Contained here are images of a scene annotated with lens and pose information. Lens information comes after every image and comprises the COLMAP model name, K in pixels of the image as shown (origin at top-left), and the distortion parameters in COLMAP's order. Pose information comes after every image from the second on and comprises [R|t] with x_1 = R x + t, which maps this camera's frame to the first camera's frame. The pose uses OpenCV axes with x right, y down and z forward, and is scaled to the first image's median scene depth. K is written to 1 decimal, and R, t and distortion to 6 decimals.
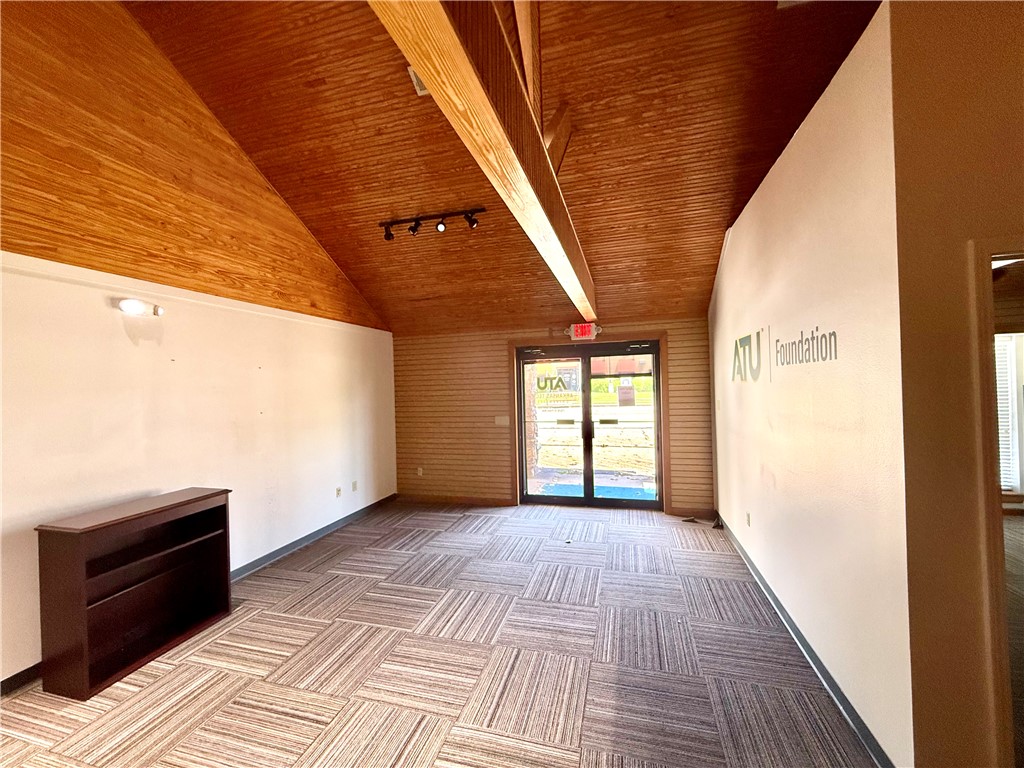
lens RADIAL K [[409.5, 0, 512.0], [0, 409.5, 384.3], [0, 0, 1]] dist [0.002283, -0.000250]
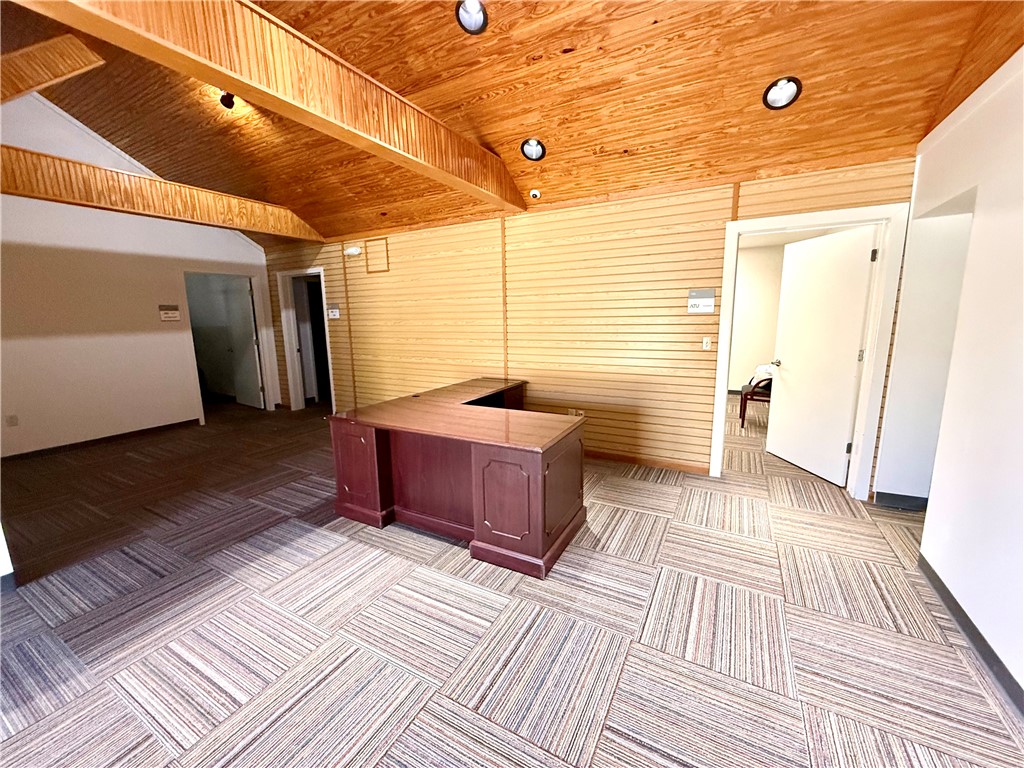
lens RADIAL K [[409.5, 0, 511.8], [0, 409.5, 384.8], [0, 0, 1]] dist [0.002283, -0.000250]
pose [[-0.973366, 0.007051, 0.229146, -0.473008], [0.045785, 0.985370, 0.164164, 0.074660], [-0.224637, 0.170283, -0.959449, 0.805410]]
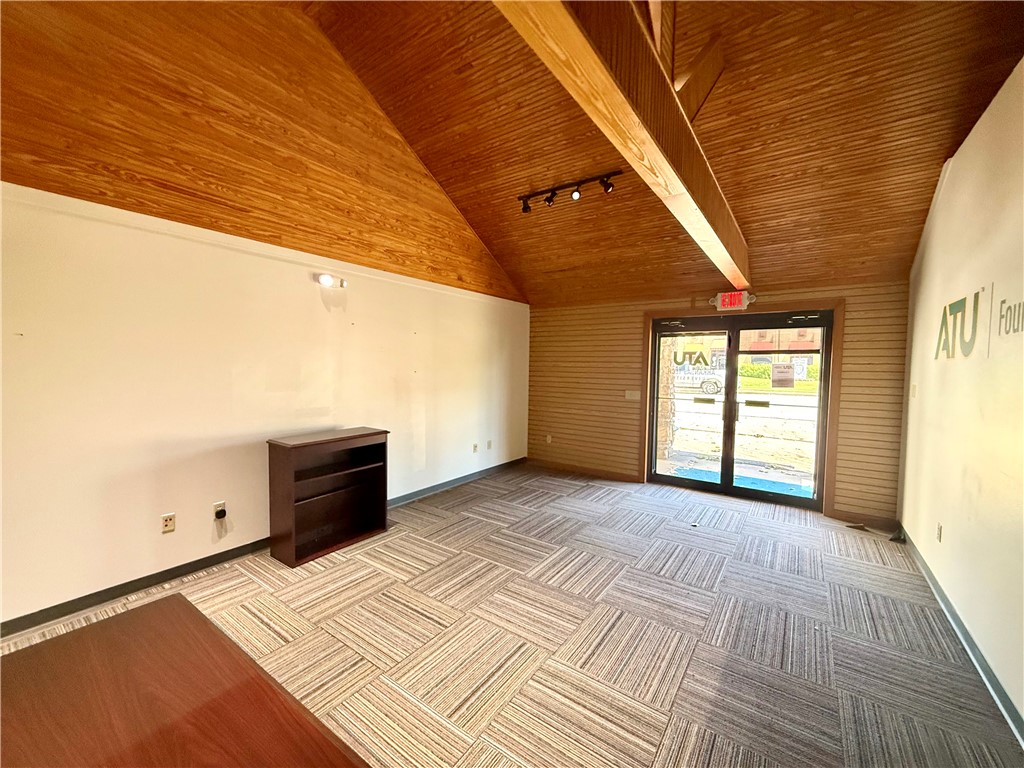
lens RADIAL K [[409.5, 0, 511.8], [0, 409.5, 383.4], [0, 0, 1]] dist [0.002283, -0.000250]
pose [[0.941286, 0.056883, -0.332784, 0.046701], [-0.039621, 0.997505, 0.058433, 0.027328], [0.335277, -0.041817, 0.941191, -0.013094]]
